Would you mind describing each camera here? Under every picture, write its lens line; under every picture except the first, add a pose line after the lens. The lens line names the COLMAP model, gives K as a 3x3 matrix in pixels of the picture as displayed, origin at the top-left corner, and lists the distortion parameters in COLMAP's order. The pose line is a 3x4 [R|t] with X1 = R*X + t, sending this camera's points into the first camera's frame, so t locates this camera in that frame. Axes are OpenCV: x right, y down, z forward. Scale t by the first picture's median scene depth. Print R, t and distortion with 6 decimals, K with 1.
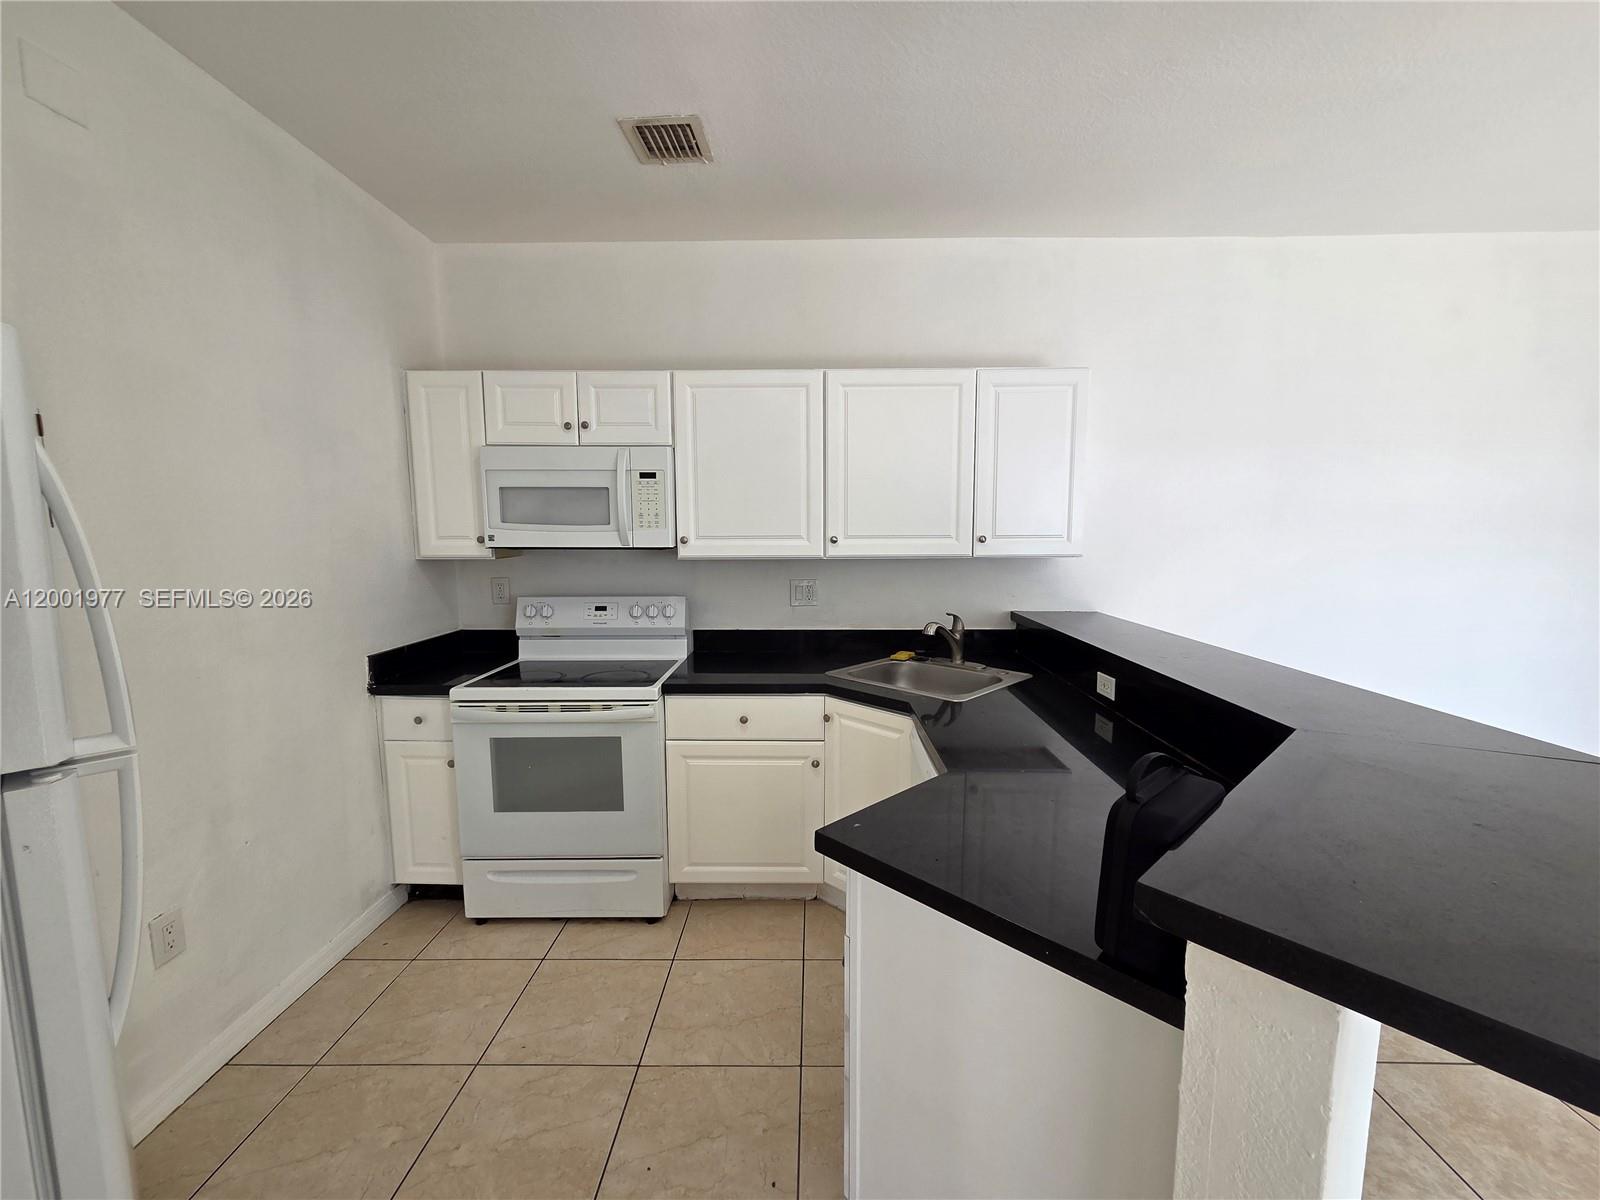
lens RADIAL K [[658.1, 0, 800.3], [0, 658.1, 604.8], [0, 0, 1]] dist [0.003421, 0.001263]
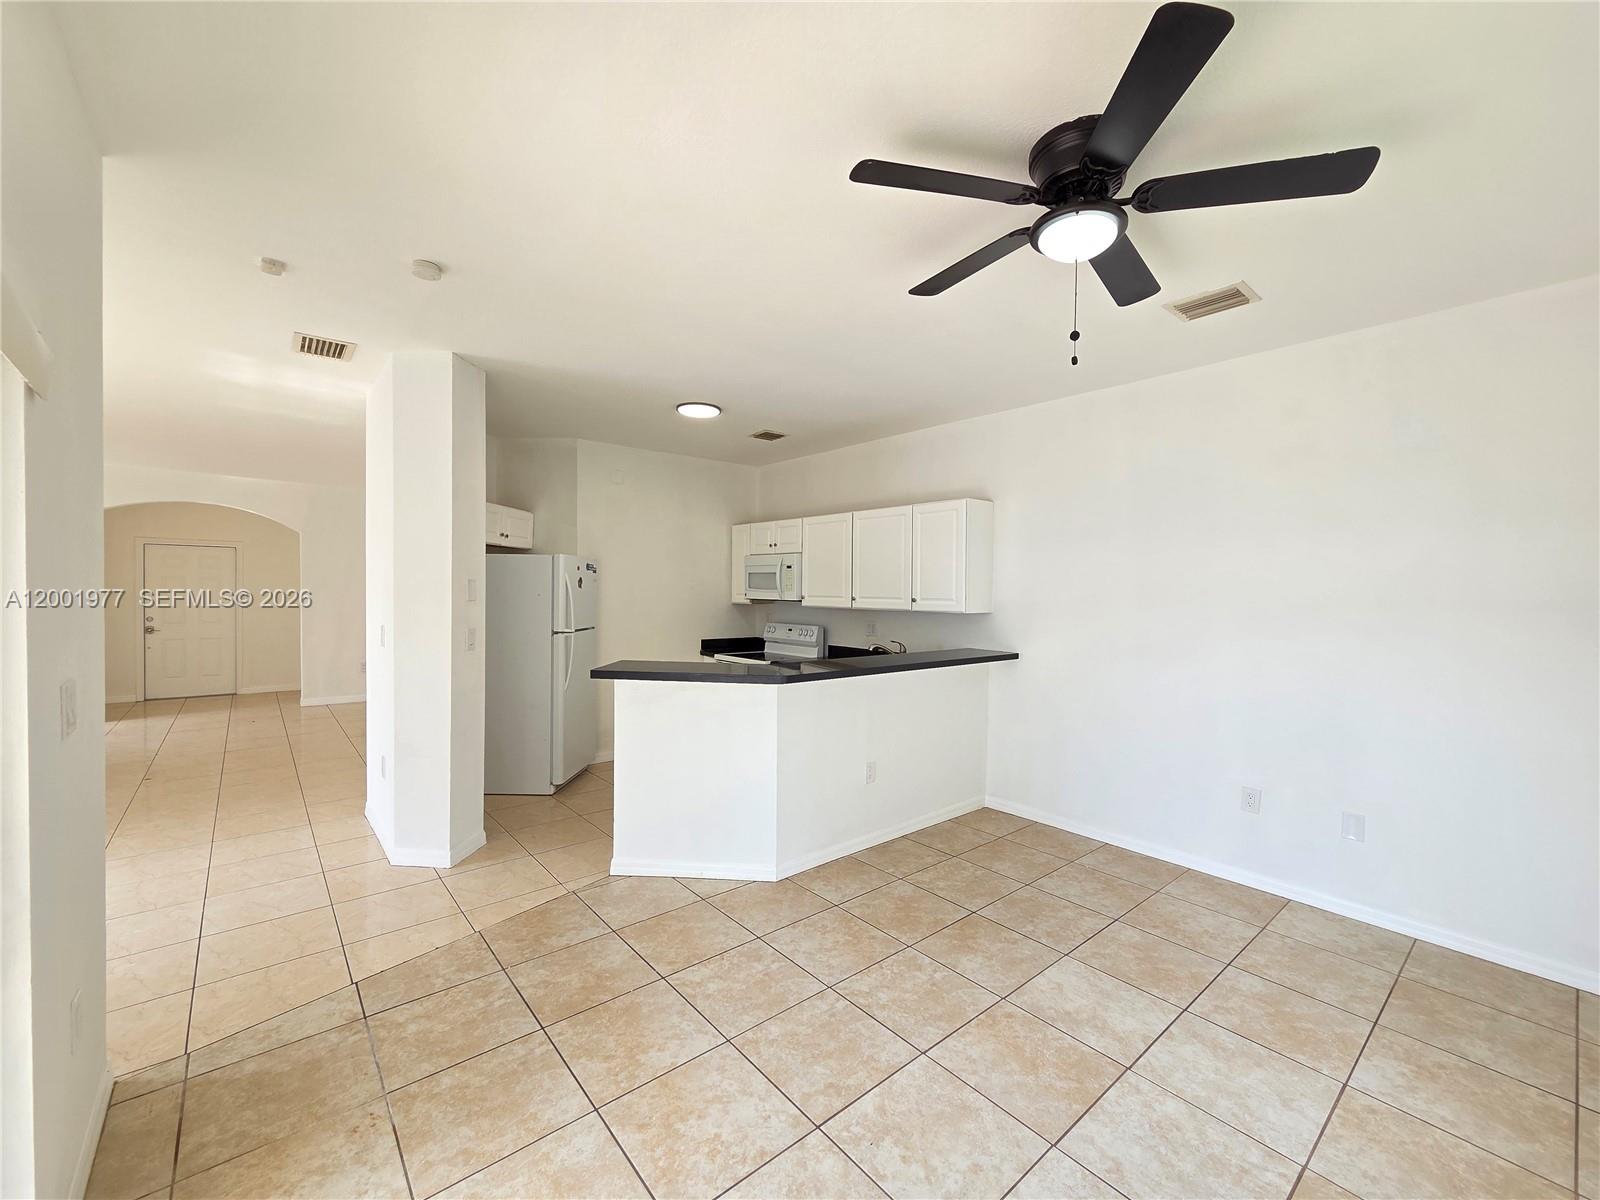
lens RADIAL K [[658.1, 0, 811.2], [0, 658.1, 602.6], [0, 0, 1]] dist [0.003421, 0.001263]
pose [[0.660638, 0.025672, -0.750265, 1.383101], [-0.095759, 0.994133, -0.050303, 0.019374], [0.744572, 0.105076, 0.659221, -0.339971]]
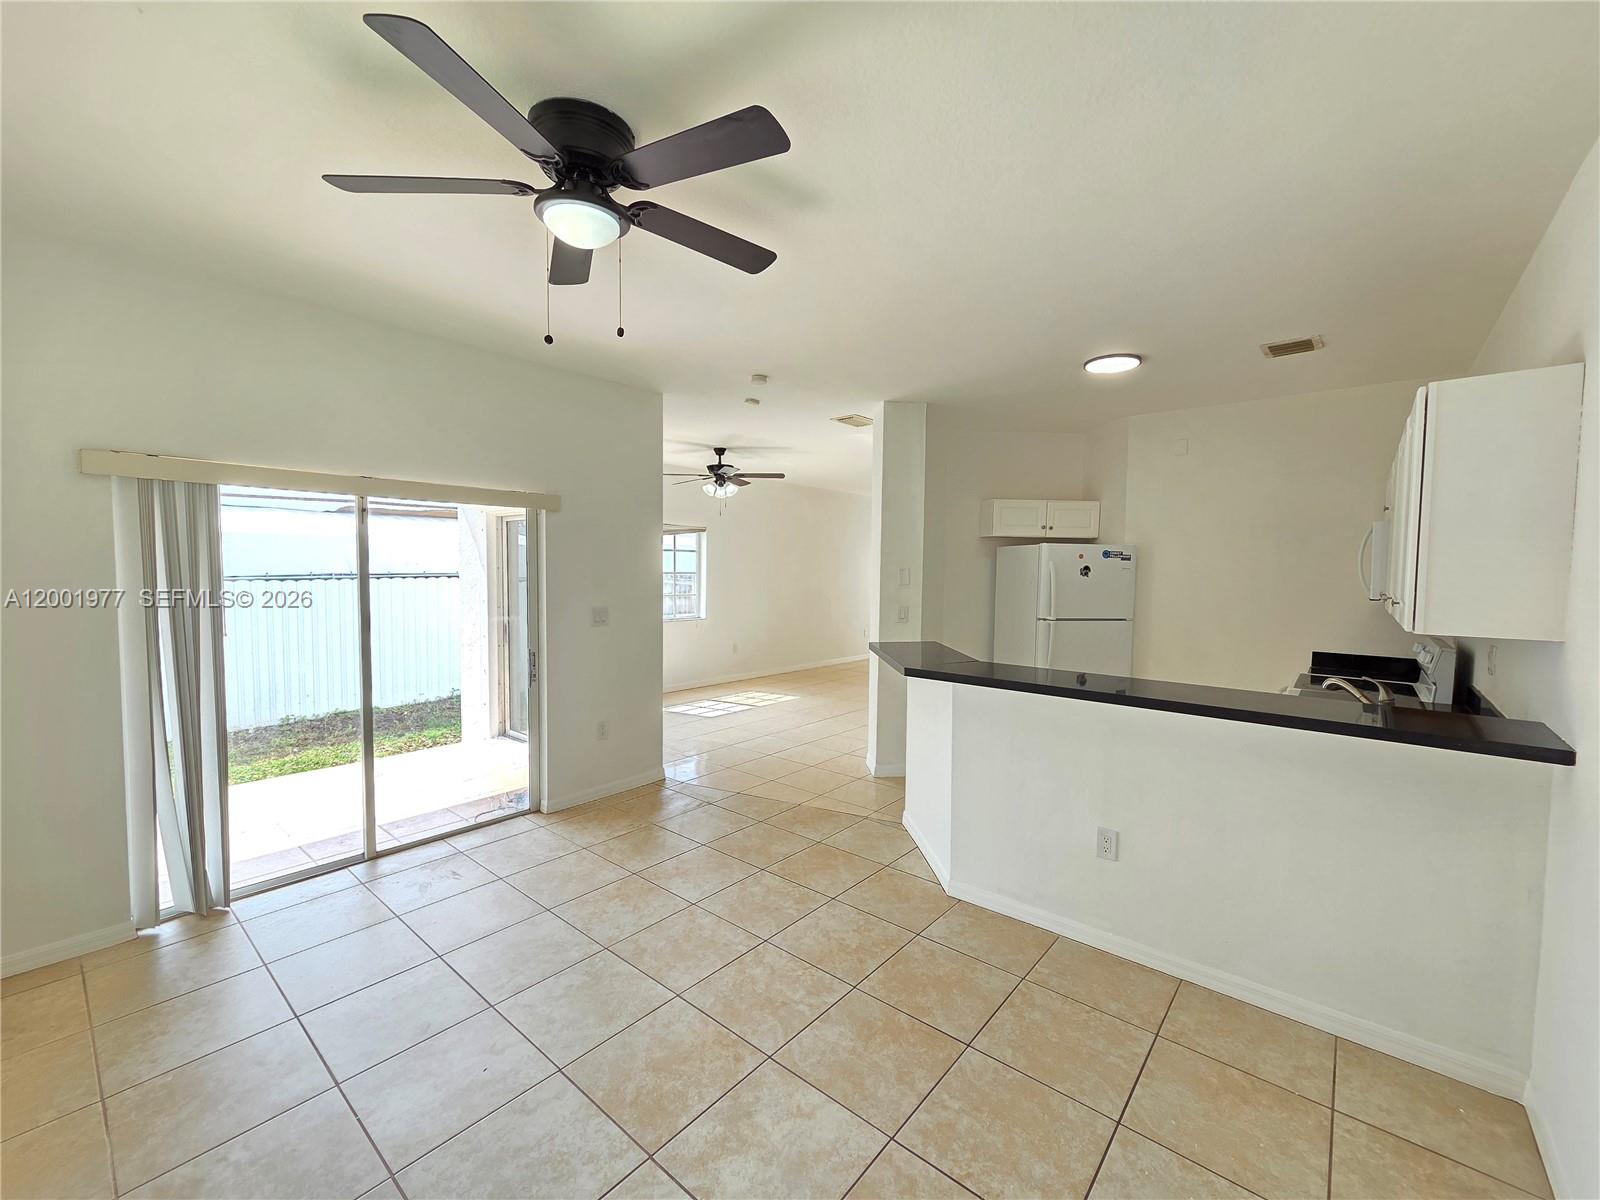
lens RADIAL K [[658.1, 0, 803.5], [0, 658.1, 604.9], [0, 0, 1]] dist [0.003421, 0.001263]
pose [[-0.633622, 0.040179, -0.772599, 1.438712], [-0.094508, 0.987151, 0.128844, -0.132028], [0.767849, 0.154655, -0.621683, 0.921274]]
